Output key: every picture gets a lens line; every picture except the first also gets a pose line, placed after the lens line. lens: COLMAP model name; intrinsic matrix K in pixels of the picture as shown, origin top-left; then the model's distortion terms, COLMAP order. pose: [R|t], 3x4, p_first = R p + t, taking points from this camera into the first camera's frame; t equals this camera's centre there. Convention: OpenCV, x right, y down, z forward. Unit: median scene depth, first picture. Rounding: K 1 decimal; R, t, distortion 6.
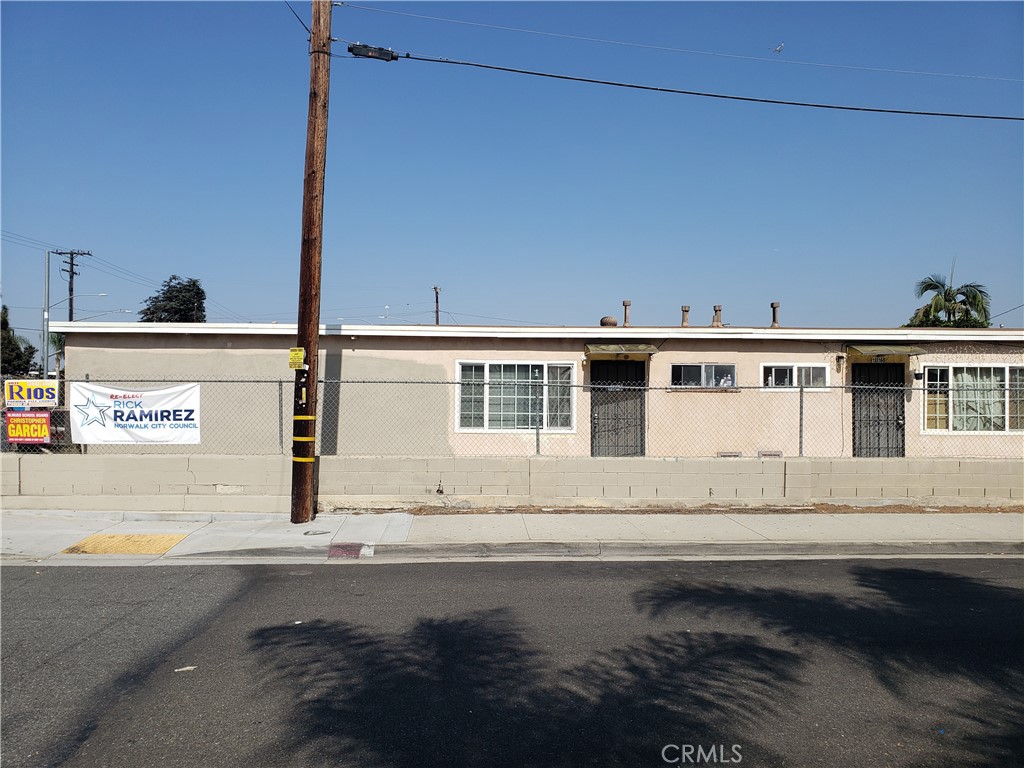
lens RADIAL K [[812.2, 0, 512.0], [0, 812.2, 384.0], [0, 0, 1]] dist [0.099953, -0.190262]
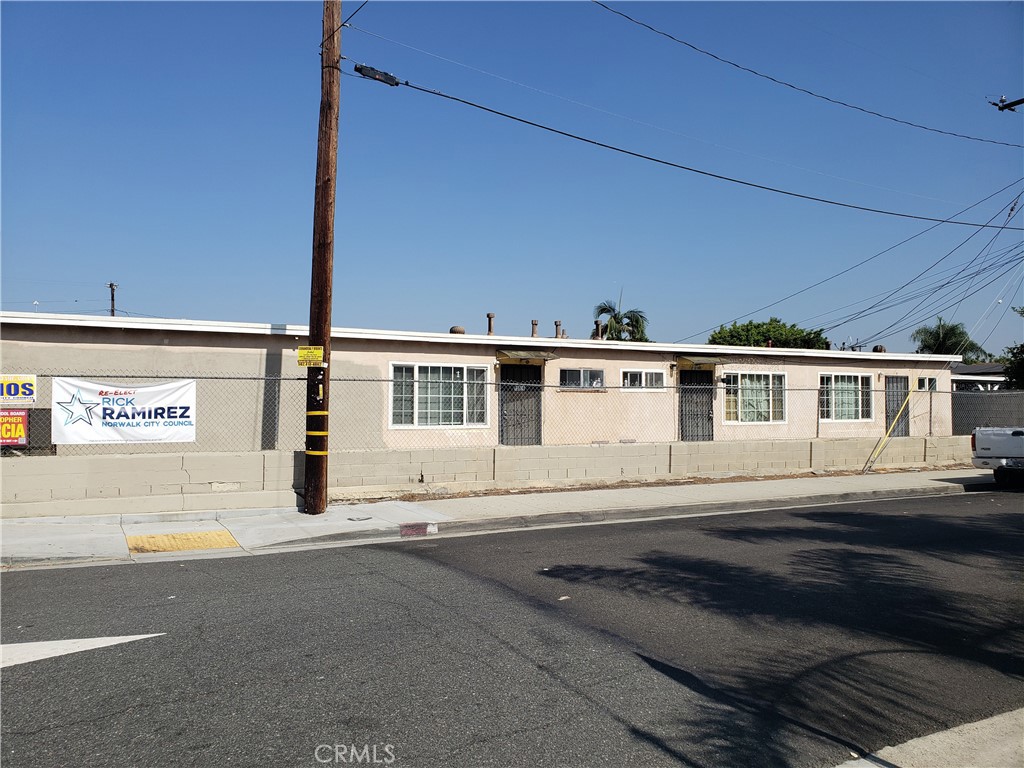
lens RADIAL K [[812.2, 0, 512.0], [0, 812.2, 384.0], [0, 0, 1]] dist [0.099953, -0.190262]
pose [[0.903677, 0.005986, 0.428174, -0.386870], [-0.000389, 0.999913, -0.013157, 0.014255], [-0.428215, 0.011724, 0.903601, -0.040217]]
